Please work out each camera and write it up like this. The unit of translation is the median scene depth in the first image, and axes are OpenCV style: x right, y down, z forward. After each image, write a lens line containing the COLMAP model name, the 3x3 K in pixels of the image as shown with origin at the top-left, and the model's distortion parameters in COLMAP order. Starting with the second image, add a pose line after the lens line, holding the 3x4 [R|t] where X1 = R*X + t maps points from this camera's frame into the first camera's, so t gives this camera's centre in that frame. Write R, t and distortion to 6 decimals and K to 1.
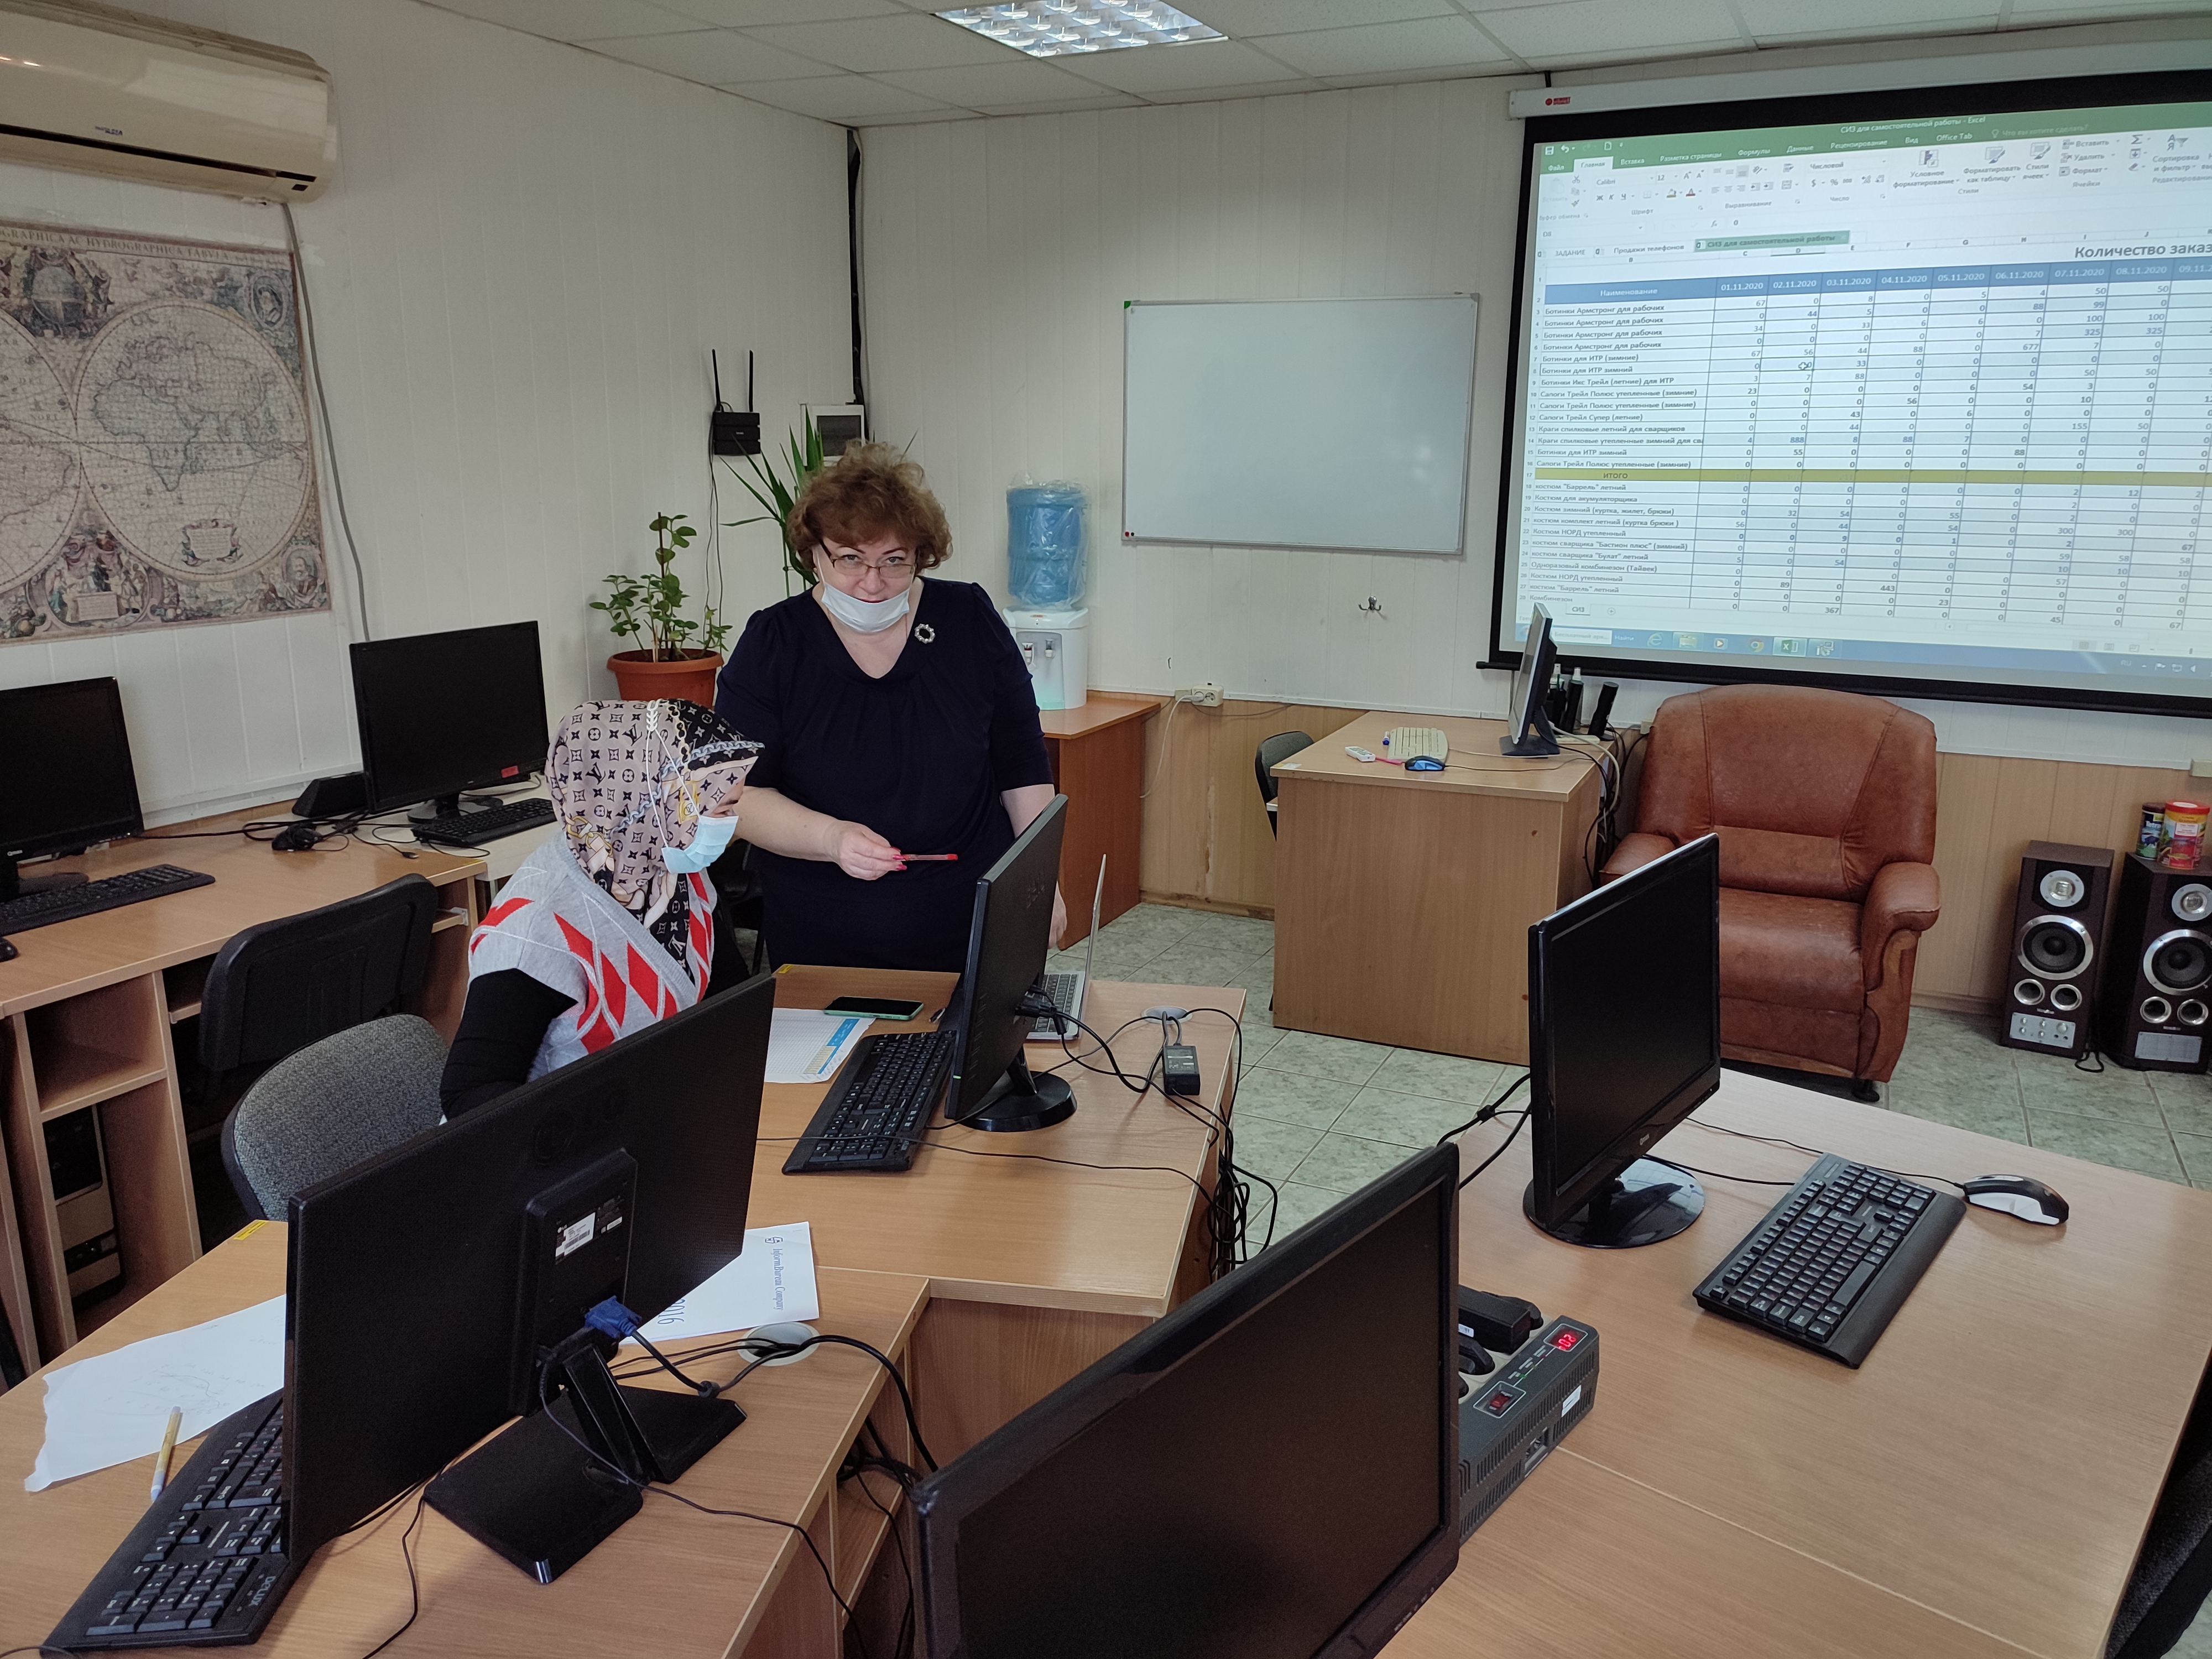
lens RADIAL K [[1628.1, 0, 1106.0], [0, 1628.1, 829.5], [0, 0, 1]] dist [0.040245, -0.028898]
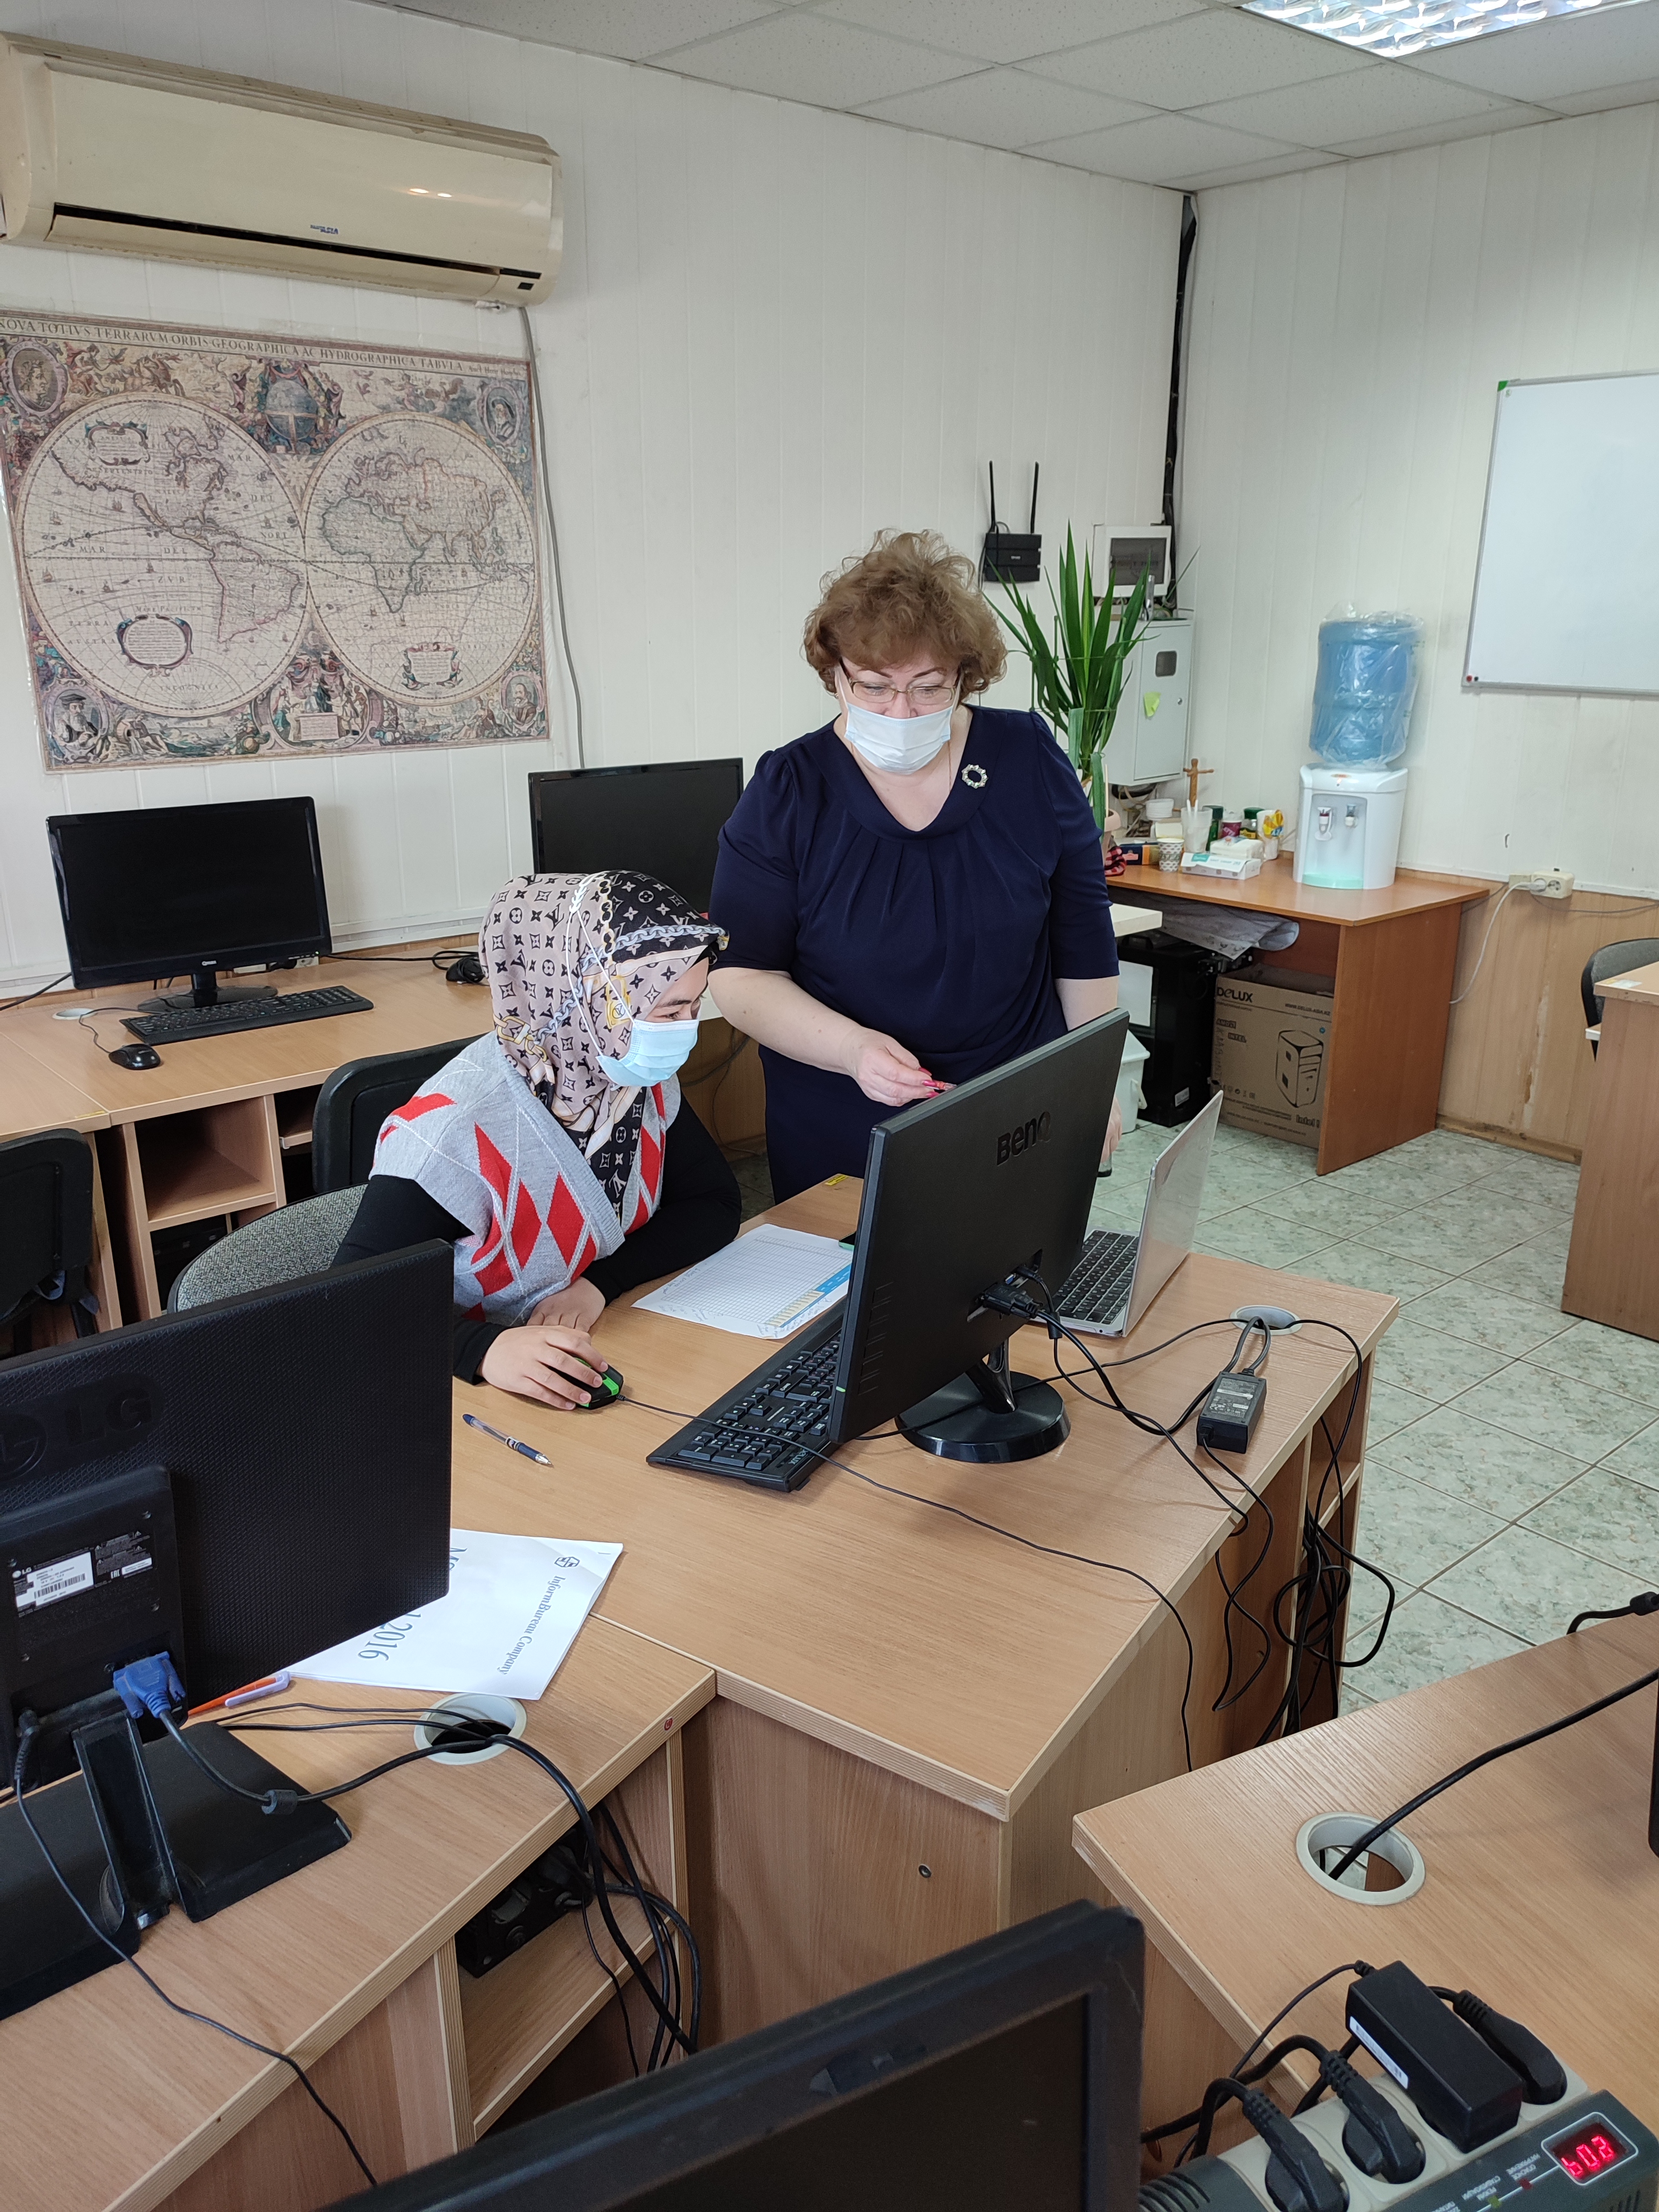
lens RADIAL K [[1628.1, 0, 829.5], [0, 1628.1, 1106.0], [0, 0, 1]] dist [0.040245, -0.028898]
pose [[0.917221, 0.117302, -0.380717, 0.089125], [-0.090277, 0.992008, 0.088151, -0.020185], [0.388014, -0.046484, 0.920480, 0.175862]]
